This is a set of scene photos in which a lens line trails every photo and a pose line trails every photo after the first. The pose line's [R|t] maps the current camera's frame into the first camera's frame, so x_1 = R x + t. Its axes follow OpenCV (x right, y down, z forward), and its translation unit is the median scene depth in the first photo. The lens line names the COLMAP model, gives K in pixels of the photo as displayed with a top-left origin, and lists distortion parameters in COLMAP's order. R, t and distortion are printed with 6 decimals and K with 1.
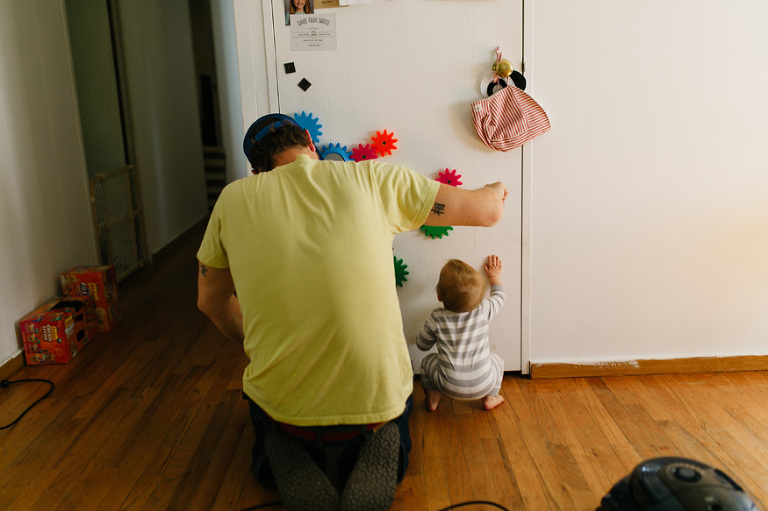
lens RADIAL K [[737.5, 0, 384.0], [0, 737.5, 255.5], [0, 0, 1]] dist [0.003409, -0.002572]
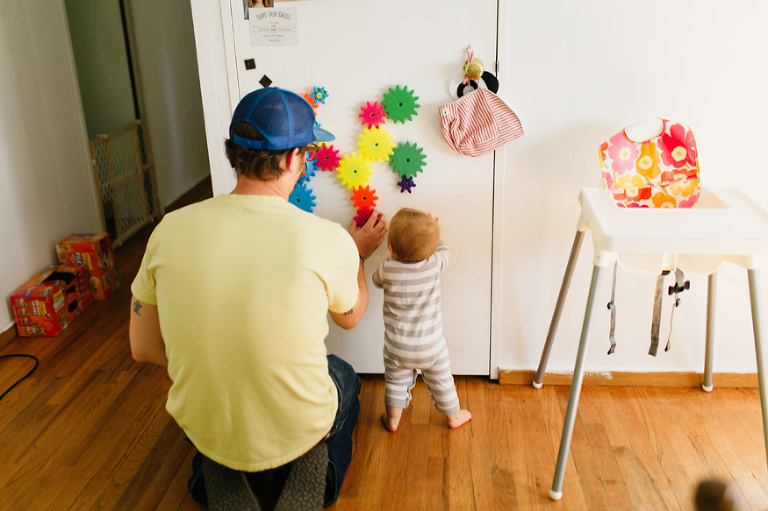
lens RADIAL K [[737.5, 0, 384.0], [0, 737.5, 255.5], [0, 0, 1]] dist [0.003409, -0.002572]
pose [[0.996016, 0.036687, -0.081277, 0.122432], [-0.026526, 0.992083, 0.122747, -0.121193], [0.085137, -0.120102, 0.989104, 0.037415]]
